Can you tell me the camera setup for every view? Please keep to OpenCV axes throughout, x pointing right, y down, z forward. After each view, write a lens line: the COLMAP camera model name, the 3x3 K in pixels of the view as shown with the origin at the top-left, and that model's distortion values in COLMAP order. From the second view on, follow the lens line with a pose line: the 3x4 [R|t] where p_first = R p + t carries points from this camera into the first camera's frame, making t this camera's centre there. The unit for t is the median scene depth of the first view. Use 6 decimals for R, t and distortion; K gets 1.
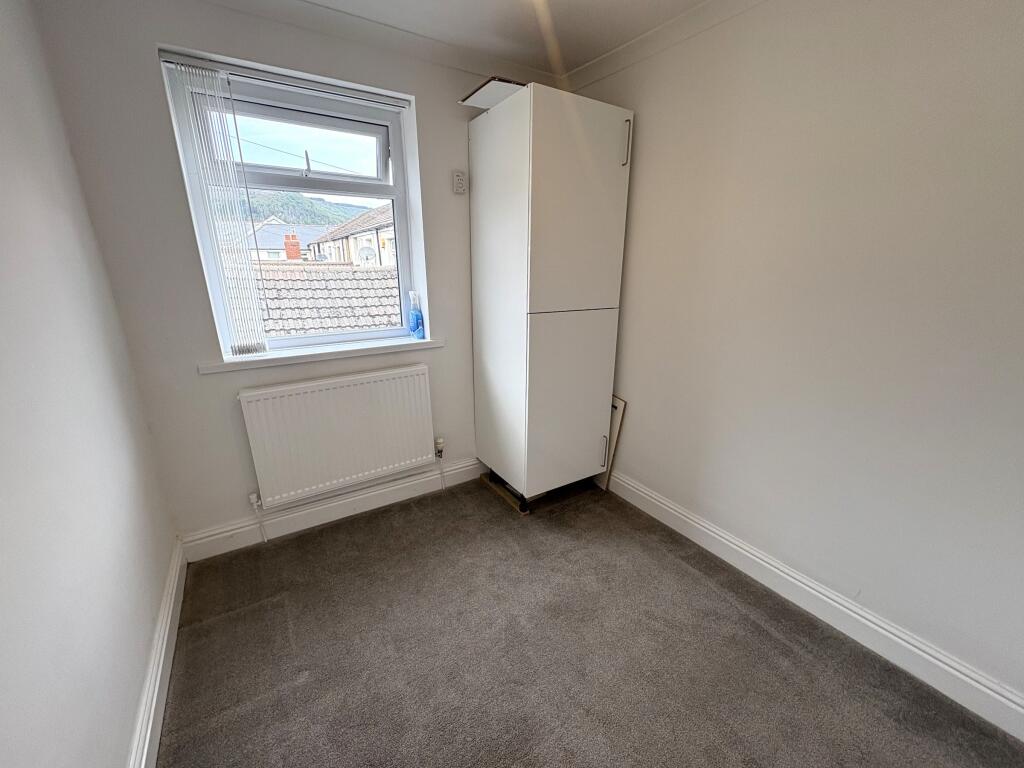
lens RADIAL K [[406.4, 0, 511.1], [0, 406.4, 386.8], [0, 0, 1]] dist [-0.006856, 0.001717]
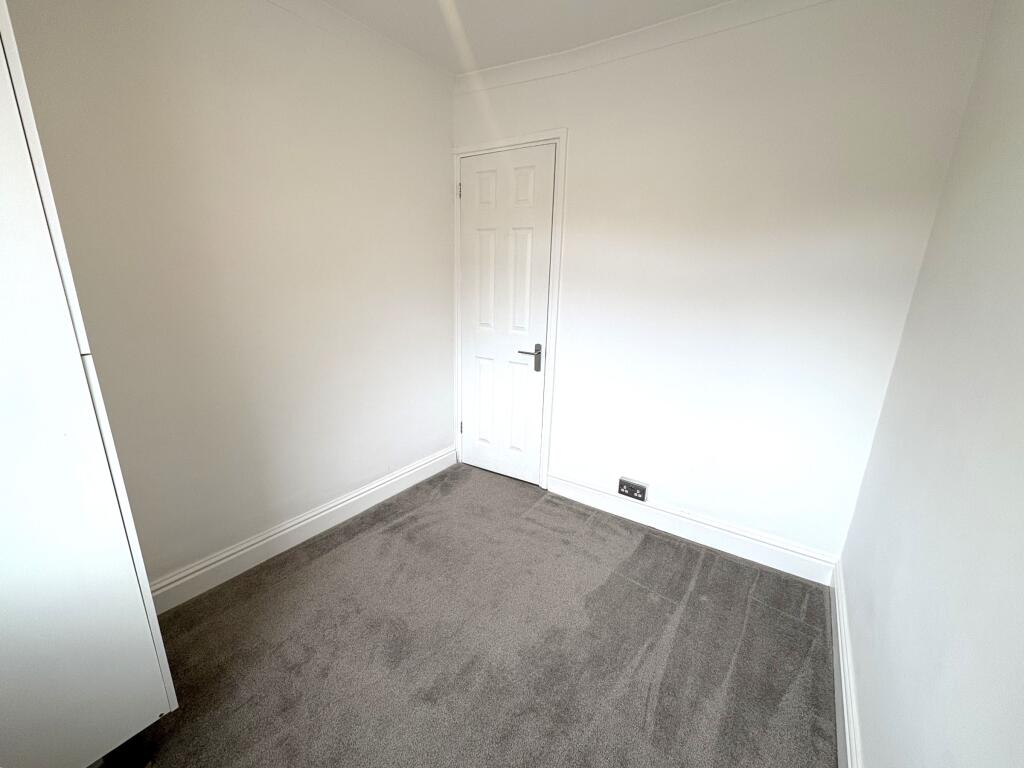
lens RADIAL K [[406.4, 0, 512.0], [0, 406.4, 382.3], [0, 0, 1]] dist [-0.006856, 0.001717]
pose [[-0.365676, -0.251150, 0.896217, -0.515301], [0.248003, 0.901801, 0.353905, -0.184322], [-0.897093, 0.351679, -0.267481, 0.688337]]
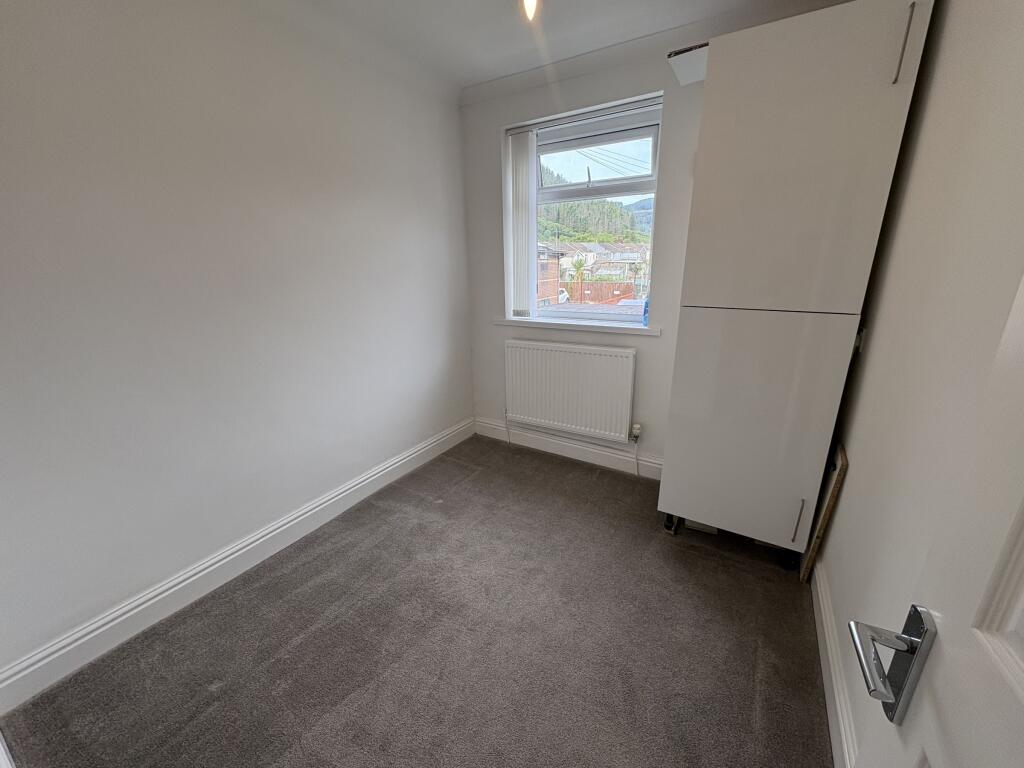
lens RADIAL K [[406.4, 0, 508.6], [0, 406.4, 386.5], [0, 0, 1]] dist [-0.006856, 0.001717]
pose [[0.434644, 0.254202, -0.863983, 0.663638], [-0.245174, 0.956504, 0.158084, -0.056017], [0.866588, 0.143117, 0.478062, 0.260624]]
